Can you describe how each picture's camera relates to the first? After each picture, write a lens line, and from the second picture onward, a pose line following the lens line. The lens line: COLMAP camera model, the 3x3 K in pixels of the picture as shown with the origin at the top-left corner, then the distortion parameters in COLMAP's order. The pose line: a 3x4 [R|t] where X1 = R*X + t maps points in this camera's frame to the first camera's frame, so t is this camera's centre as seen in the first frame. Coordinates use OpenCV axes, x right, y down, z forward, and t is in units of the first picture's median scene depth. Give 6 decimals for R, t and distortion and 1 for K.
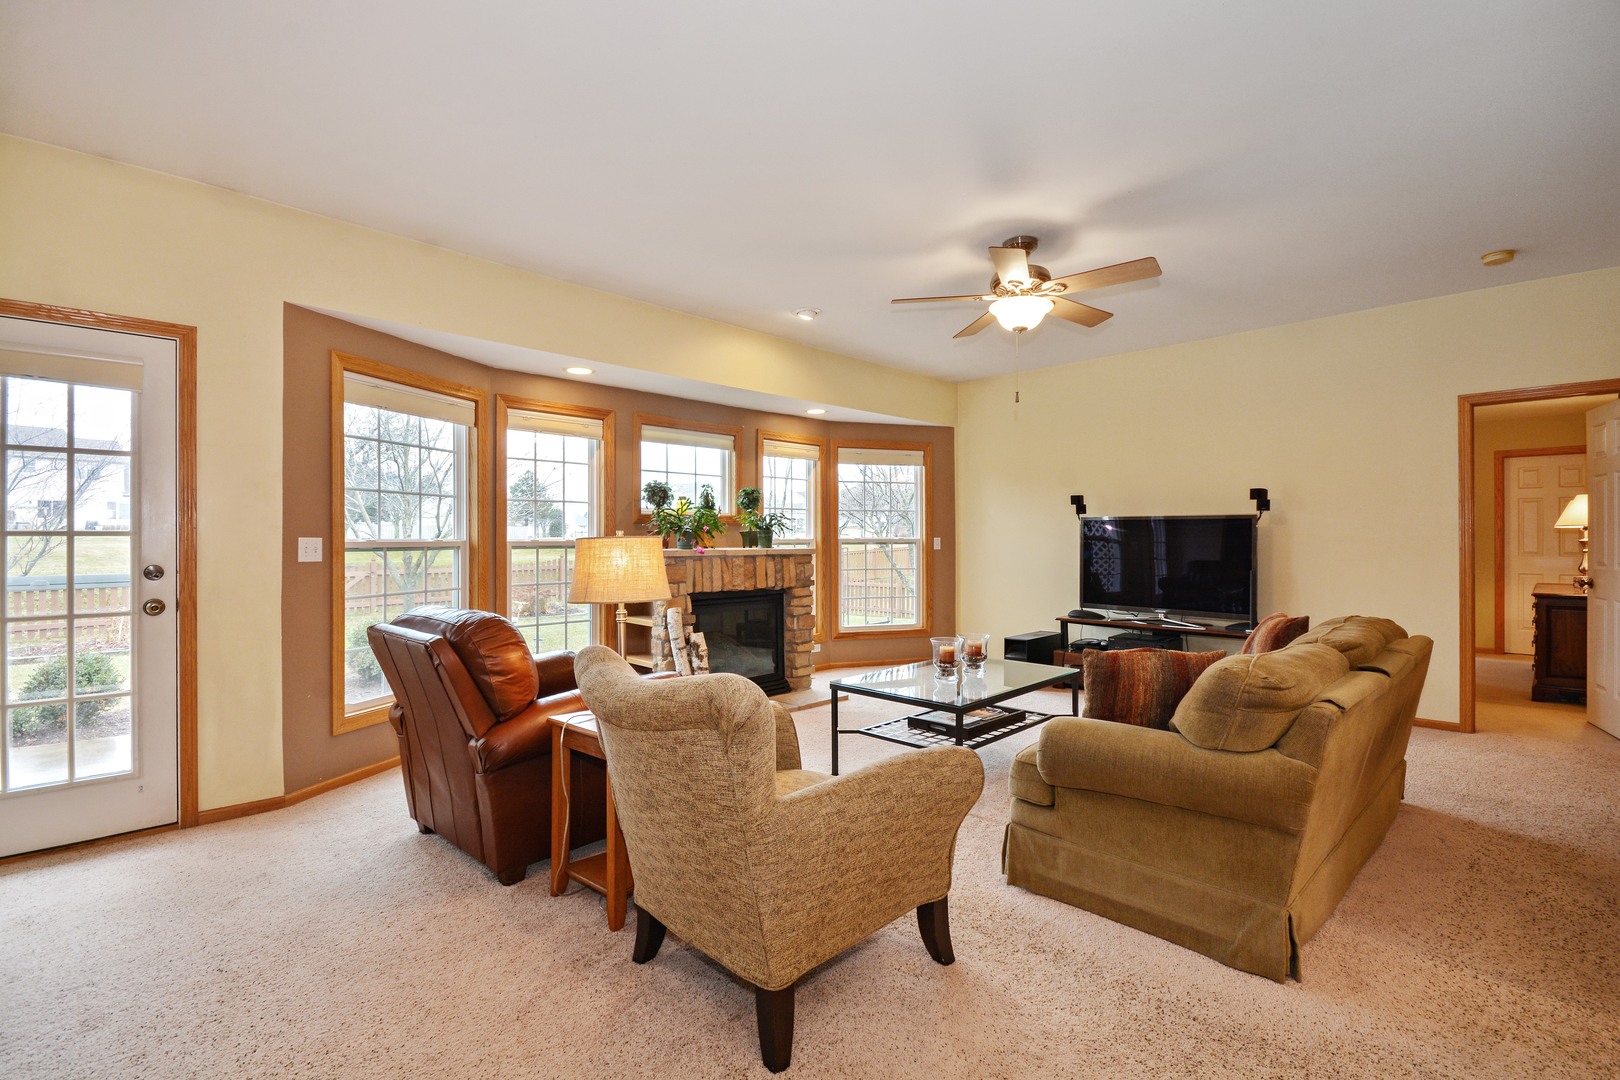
lens RADIAL K [[717.4, 0, 807.0], [0, 717.4, 532.4], [0, 0, 1]] dist [-0.000415, -0.000281]
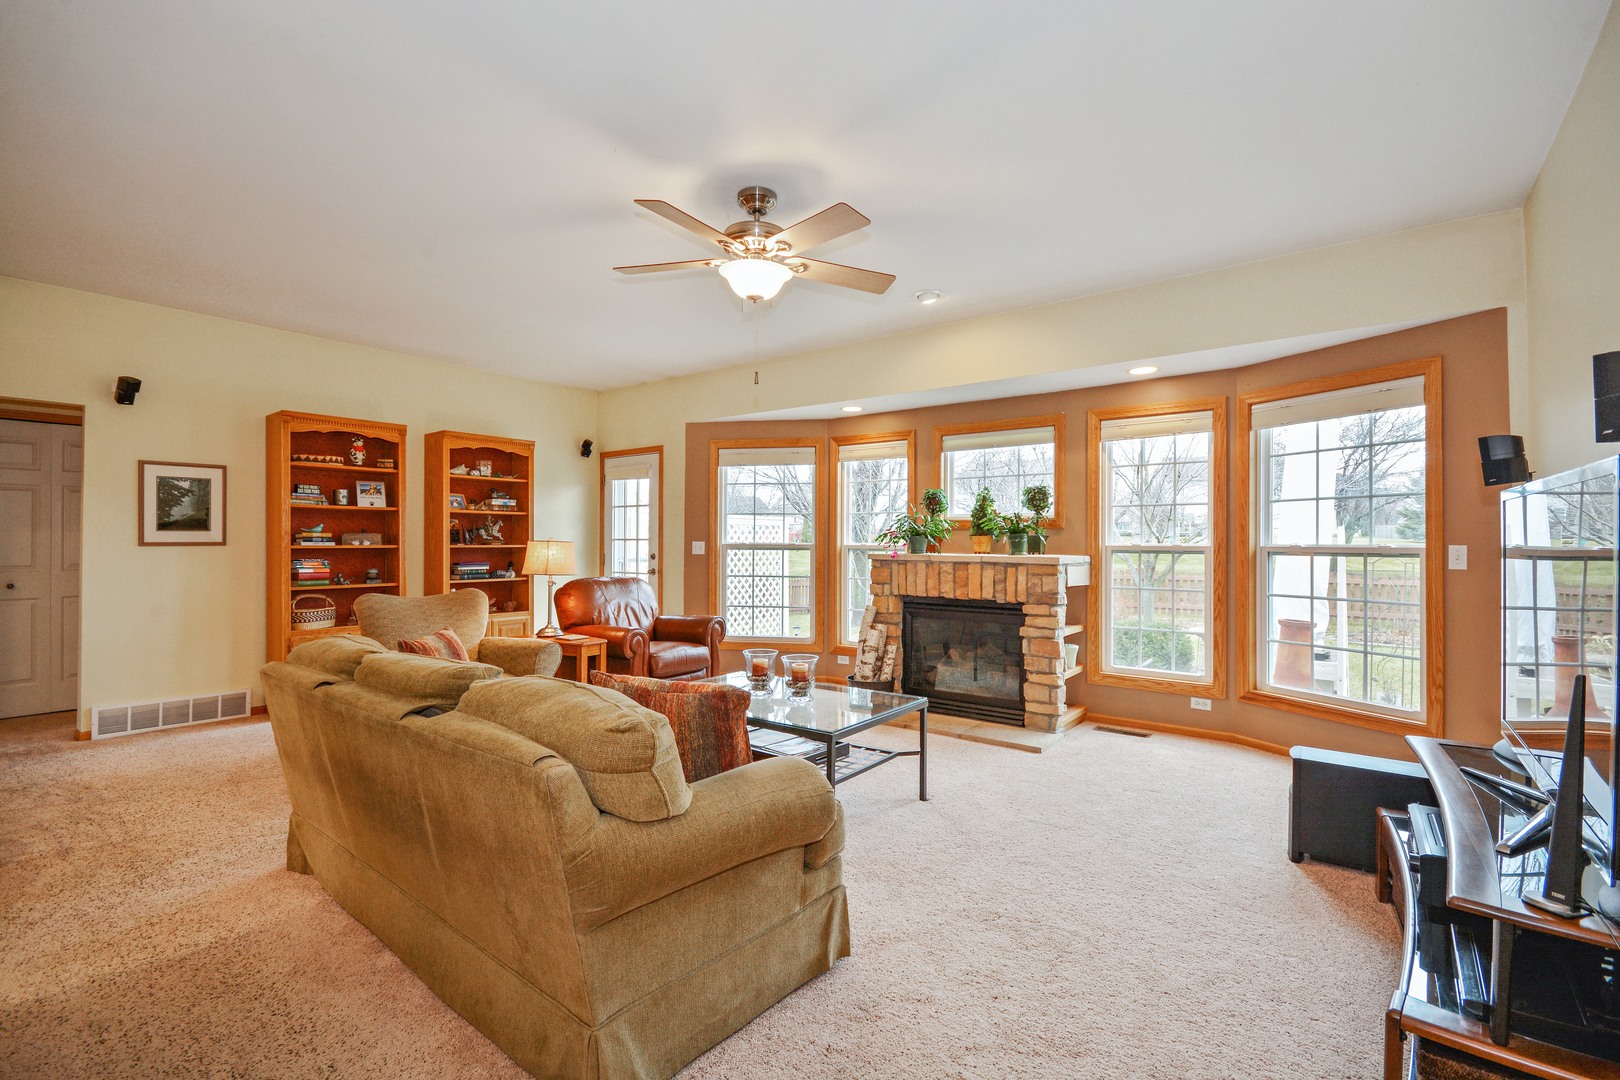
lens RADIAL K [[713.1, 0, 810.0], [0, 713.1, 540.0], [0, 0, 1]] dist [-0.012916, -0.000155]
pose [[0.149490, 0.000482, -0.988763, 0.868131], [0.004229, 0.999990, 0.001127, 0.001294], [0.988754, -0.004350, 0.149486, 0.713982]]
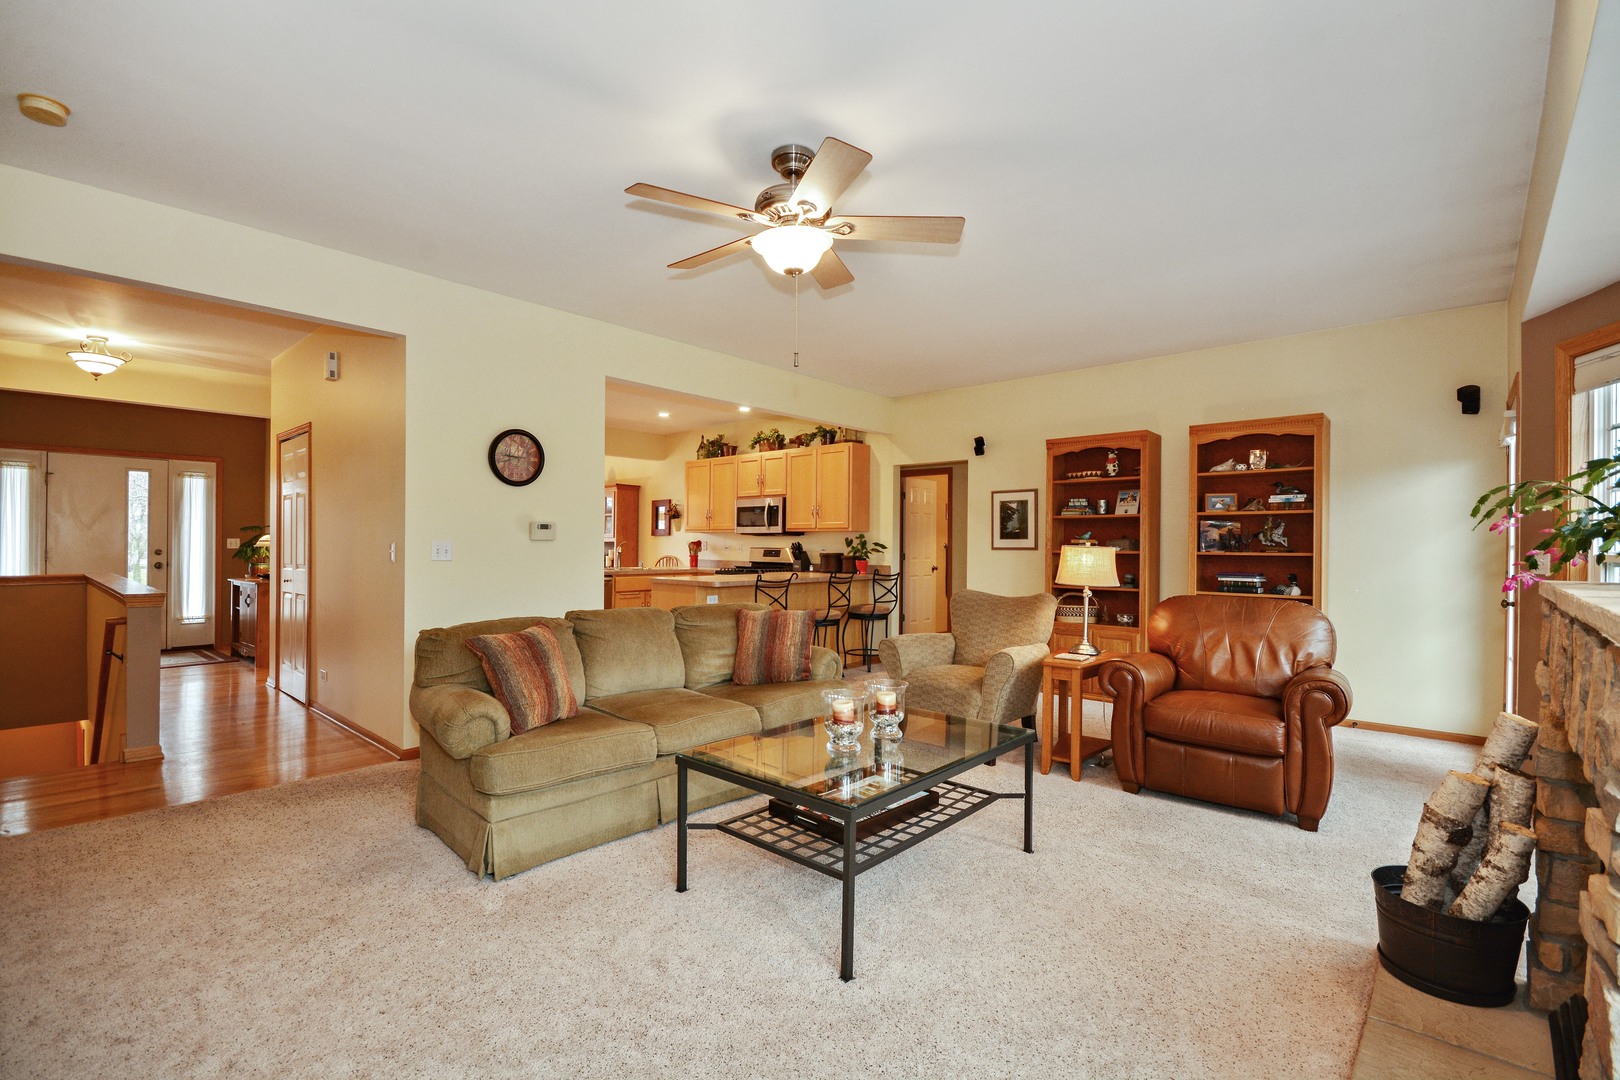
lens RADIAL K [[713.1, 0, 810.0], [0, 713.1, 540.0], [0, 0, 1]] dist [-0.012916, -0.000155]
pose [[-0.996833, -0.004167, -0.079411, 0.264752], [-0.003024, 0.999890, -0.014503, 0.008090], [0.079462, -0.014217, -0.996736, 1.322612]]
